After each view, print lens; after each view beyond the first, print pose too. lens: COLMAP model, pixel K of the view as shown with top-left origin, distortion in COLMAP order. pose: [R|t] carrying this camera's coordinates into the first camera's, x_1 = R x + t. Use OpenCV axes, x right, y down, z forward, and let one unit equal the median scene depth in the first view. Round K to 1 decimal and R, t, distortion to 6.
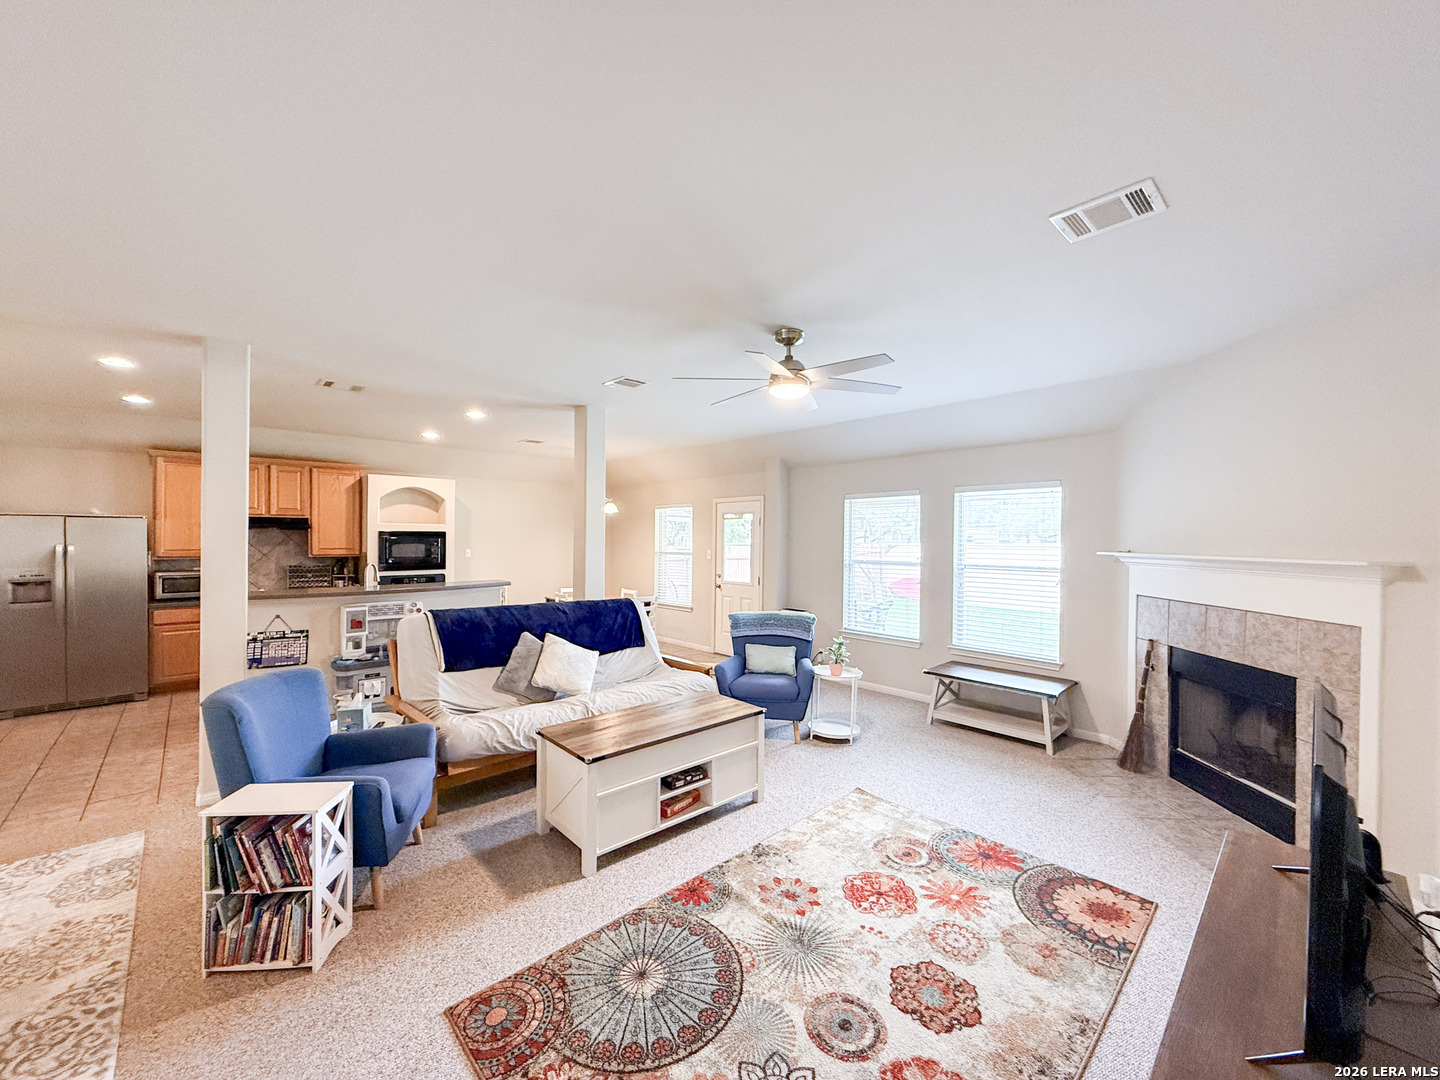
lens RADIAL K [[573.3, 0, 715.4], [0, 573.3, 539.4], [0, 0, 1]] dist [0.000200, 0.000201]
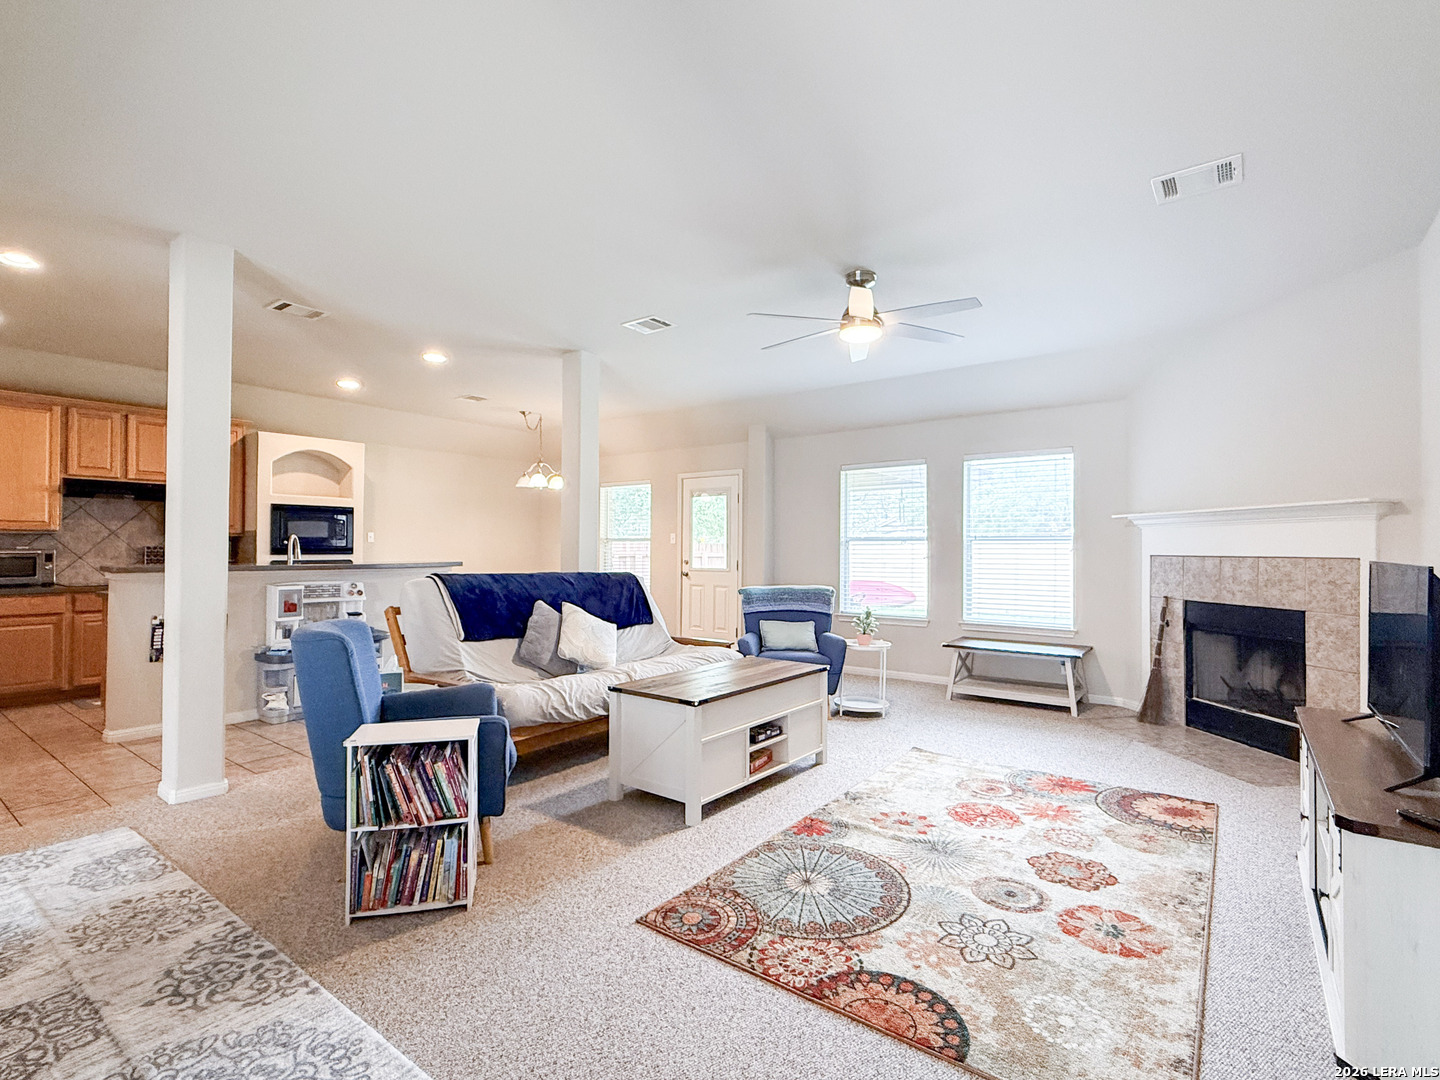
lens RADIAL K [[702.5, 0, 717.3], [0, 702.5, 540.7], [0, 0, 1]] dist [0.001007, -0.000475]
pose [[0.984166, -0.000330, 0.177248, -0.334788], [0.002795, 0.999903, -0.013660, 0.112784], [-0.177226, 0.013939, 0.984071, -0.137213]]
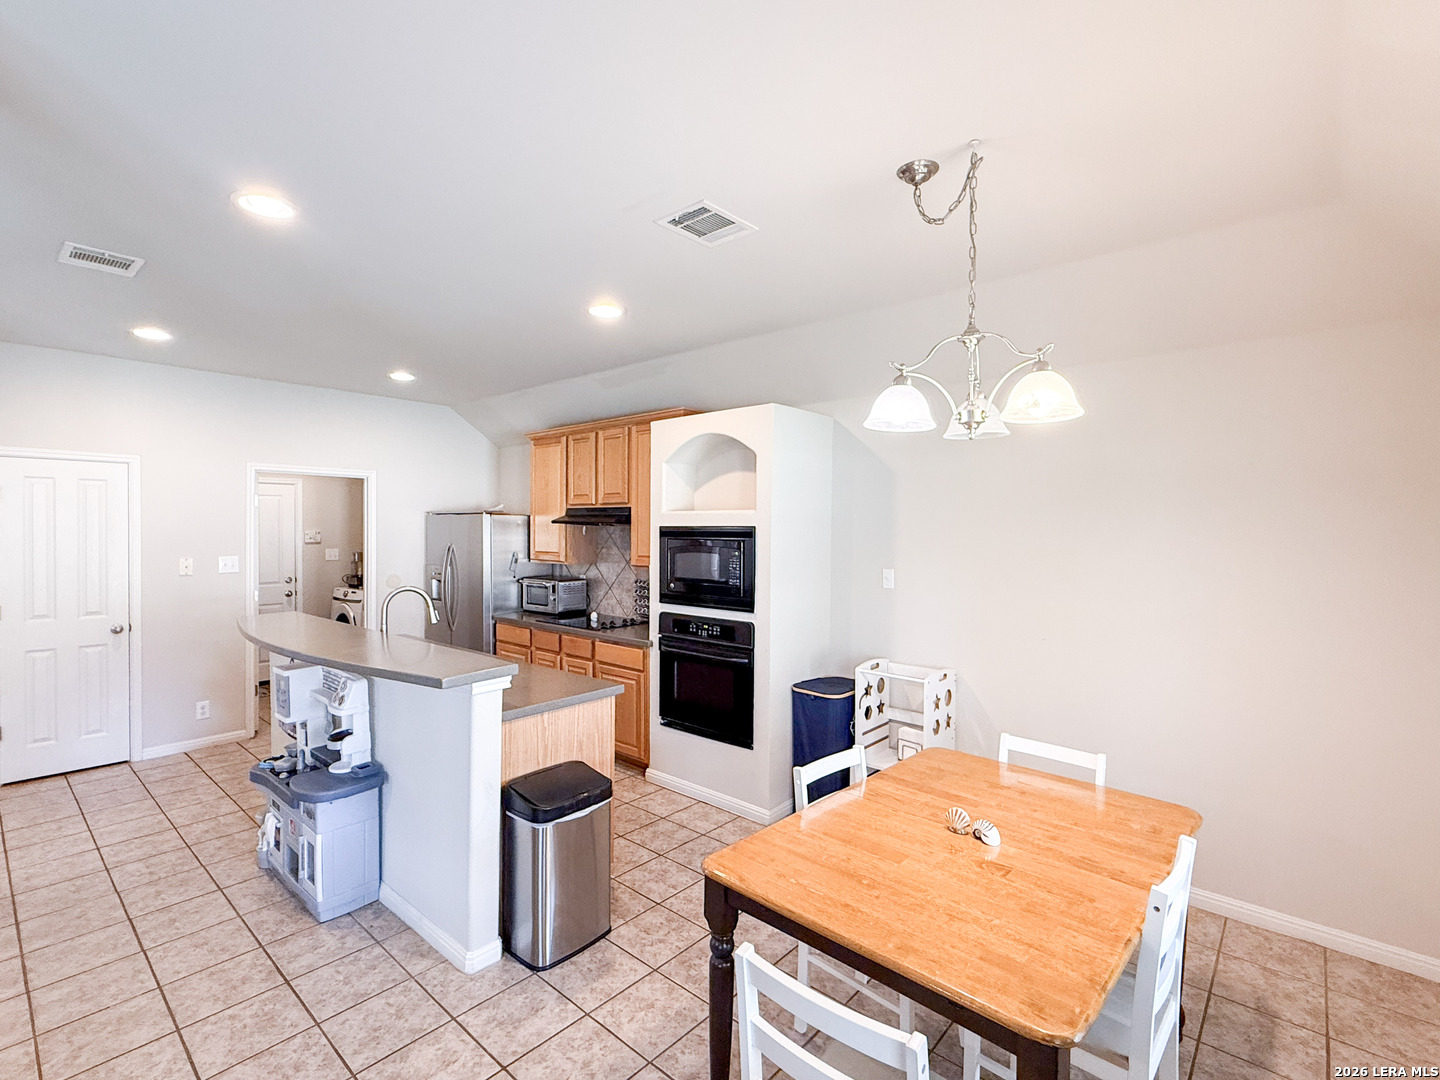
lens RADIAL K [[675.5, 0, 711.6], [0, 675.5, 540.1], [0, 0, 1]] dist [0.009102, -0.000137]
pose [[0.102378, 0.010485, -0.994690, 0.081877], [-0.009542, 0.999909, 0.009558, -0.018423], [0.994700, 0.008513, 0.102469, 2.148289]]
